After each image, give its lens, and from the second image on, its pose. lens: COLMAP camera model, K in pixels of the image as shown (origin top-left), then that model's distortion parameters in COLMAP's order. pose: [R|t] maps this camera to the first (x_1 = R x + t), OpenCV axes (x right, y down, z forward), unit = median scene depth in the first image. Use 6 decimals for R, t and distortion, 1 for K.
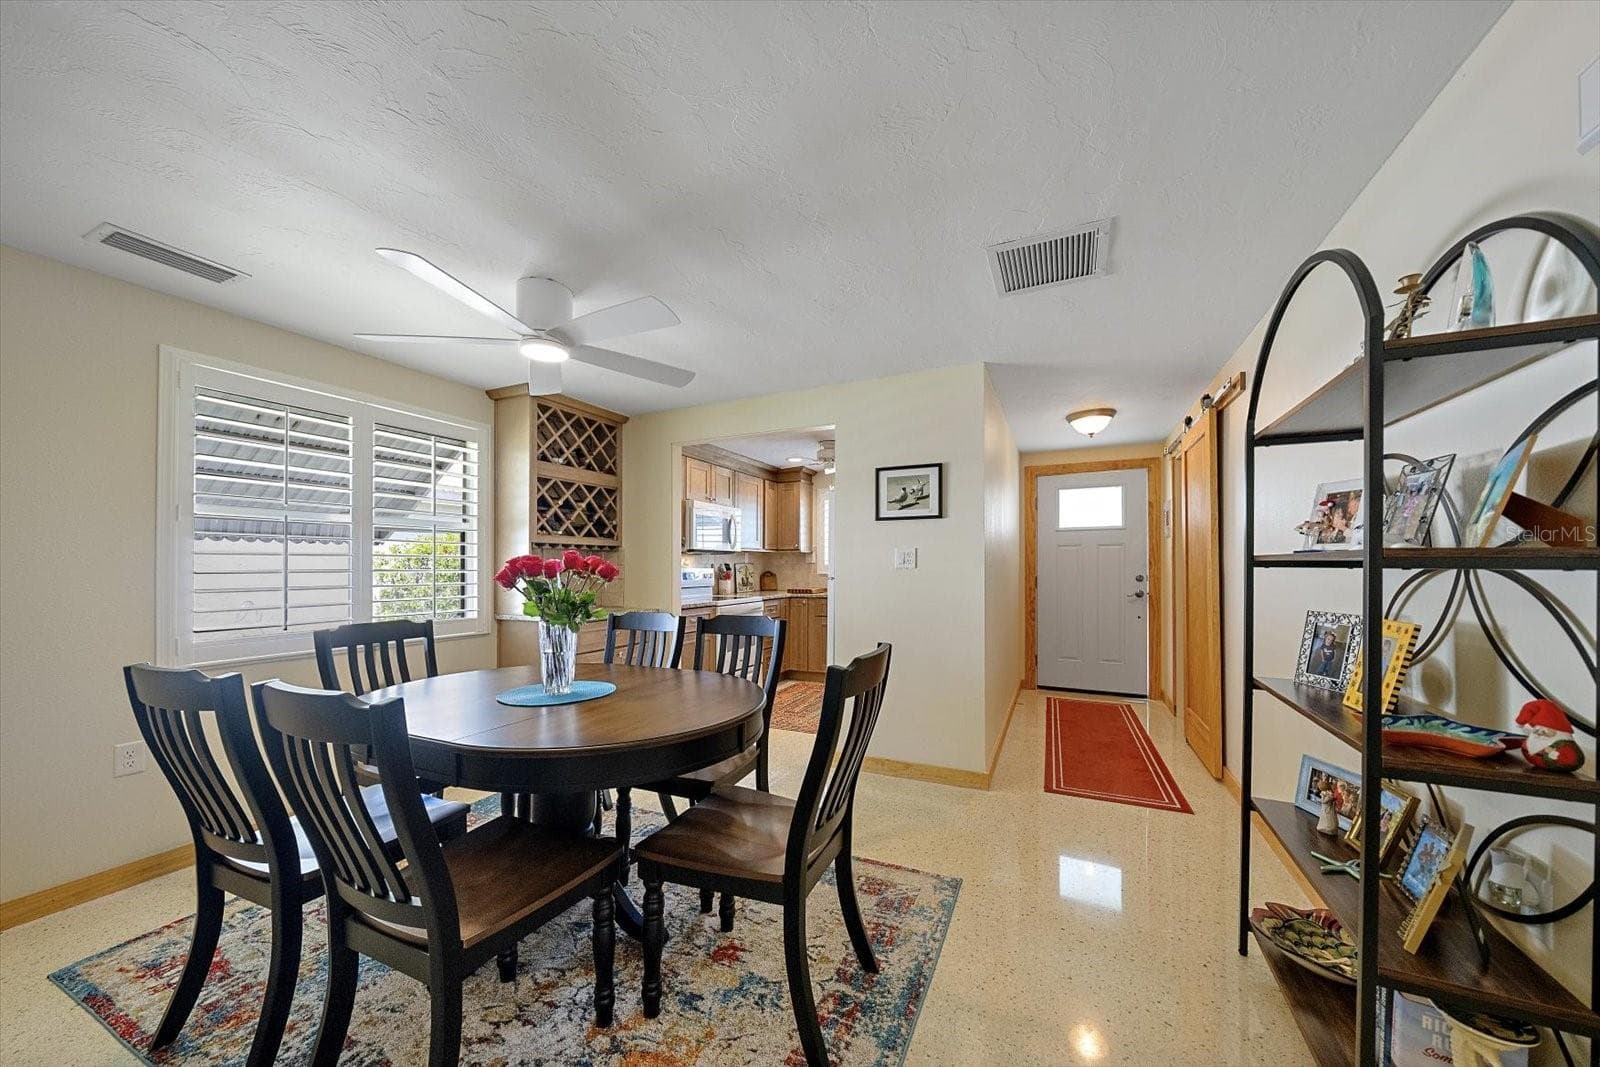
lens RADIAL K [[569.8, 0, 800.5], [0, 569.8, 571.5], [0, 0, 1]] dist [0.000536, -0.000241]
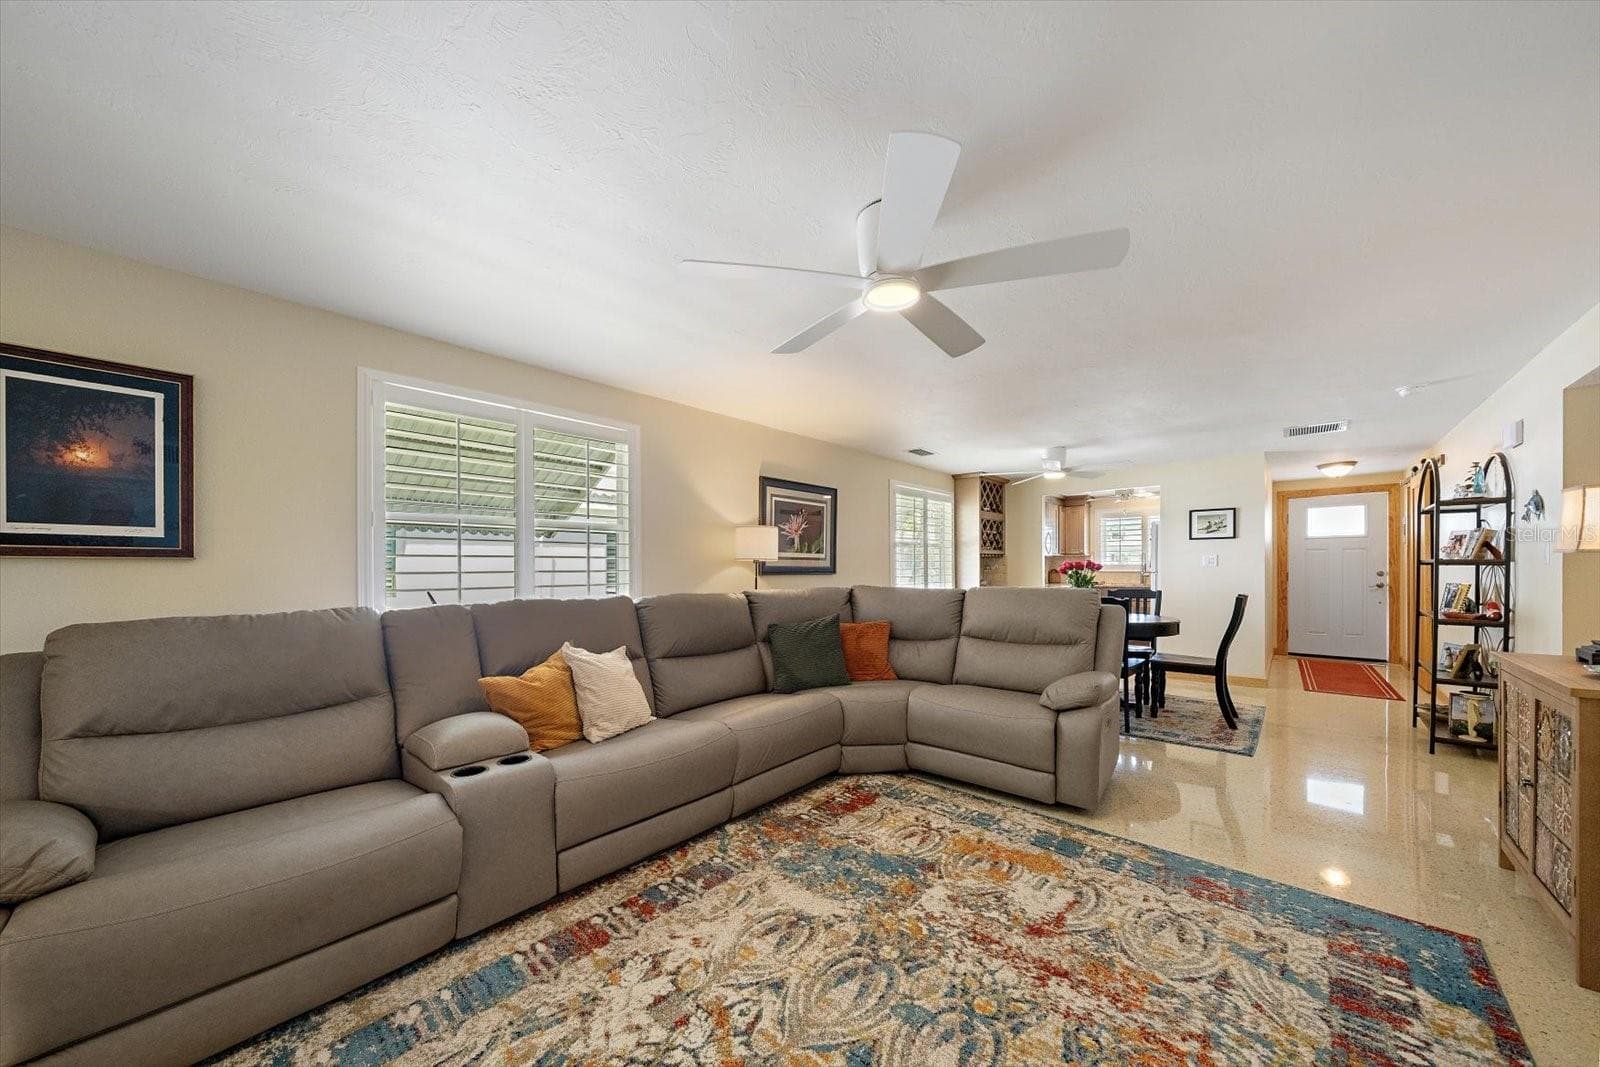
lens RADIAL K [[569.8, 0, 800.5], [0, 569.8, 571.5], [0, 0, 1]] dist [0.000536, -0.000241]
pose [[0.960370, -0.000543, -0.278726, -0.403138], [0.000656, 1.000000, 0.000315, 0.006178], [0.278726, -0.000485, 0.960371, -0.786460]]
